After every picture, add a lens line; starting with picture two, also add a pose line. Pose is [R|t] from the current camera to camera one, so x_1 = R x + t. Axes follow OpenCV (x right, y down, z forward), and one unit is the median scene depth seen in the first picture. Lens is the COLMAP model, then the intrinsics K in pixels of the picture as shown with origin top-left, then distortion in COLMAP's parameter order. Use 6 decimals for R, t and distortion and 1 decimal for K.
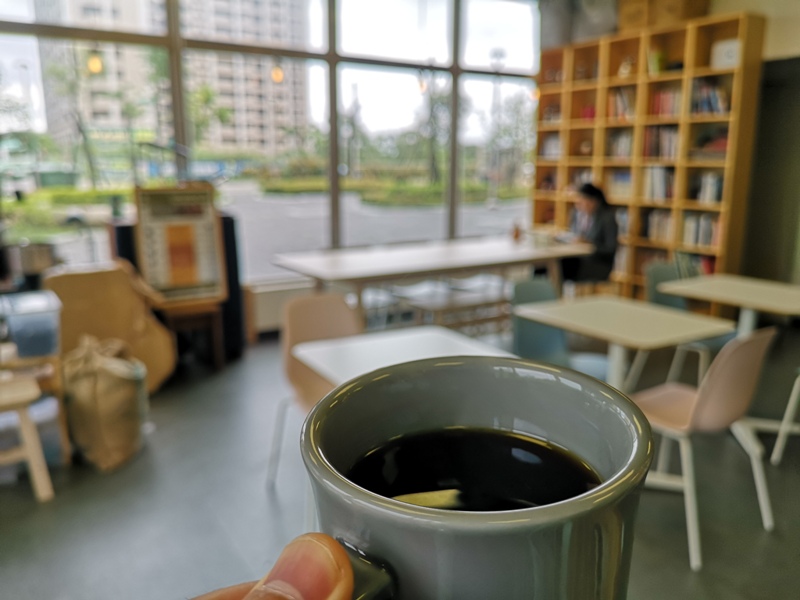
lens RADIAL K [[643.1, 0, 402.2], [0, 643.1, 312.6], [0, 0, 1]] dist [0.010040, -0.053295]
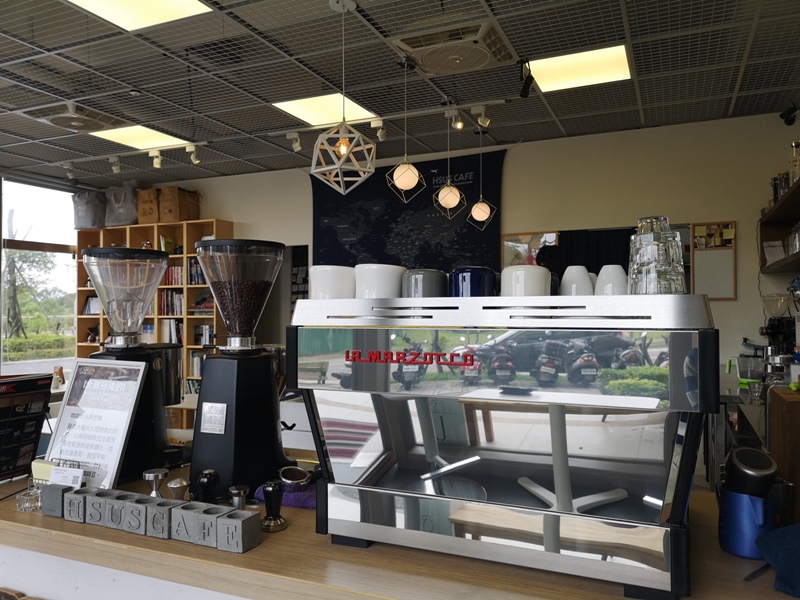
lens RADIAL K [[627.7, 0, 403.7], [0, 627.7, 307.2], [0, 0, 1]] dist [0.009422, -0.008957]
pose [[0.828767, -0.003837, 0.559581, 0.062431], [0.135934, 0.971405, -0.194663, 0.072479], [-0.542833, 0.237396, 0.805590, -0.338997]]
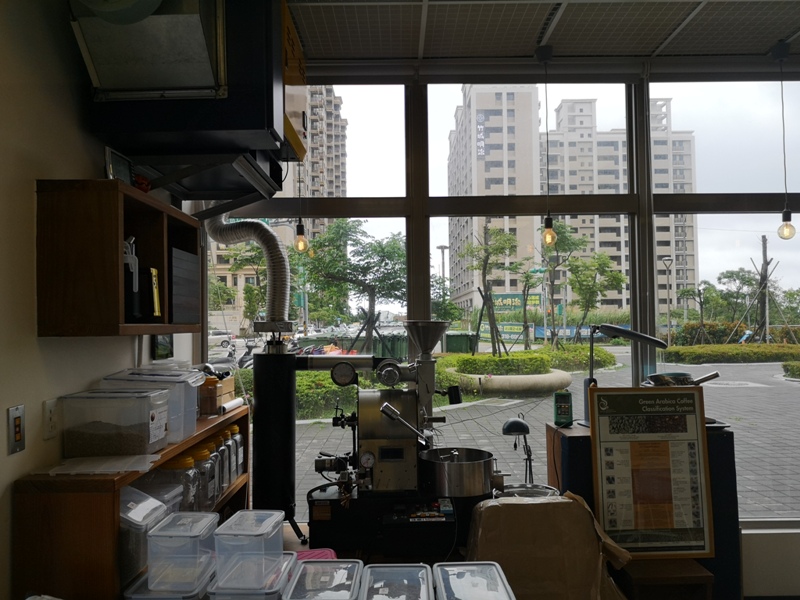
lens RADIAL K [[627.7, 0, 403.7], [0, 627.7, 307.2], [0, 0, 1]] dist [0.009422, -0.008957]
pose [[0.842696, -0.025066, -0.537806, -0.162445], [-0.111299, 0.969227, -0.219569, -0.079678], [0.526760, 0.244888, 0.813974, 0.209236]]
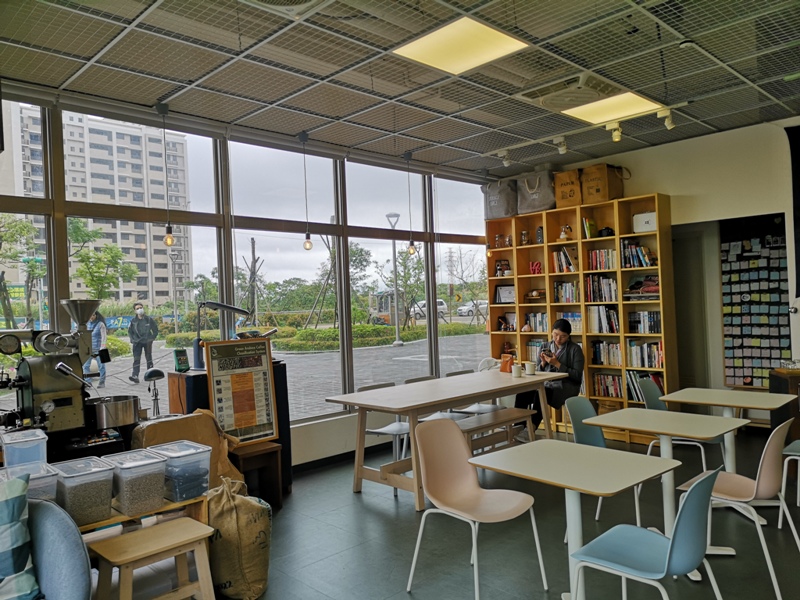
lens RADIAL K [[614.6, 0, 400.0], [0, 614.6, 300.0], [0, 0, 1]] dist [0.032838, -0.002221]
pose [[0.979296, -0.037648, 0.198901, -0.234357], [0.084084, 0.969433, -0.230497, 0.010248], [-0.184143, 0.242450, 0.952528, -0.095273]]
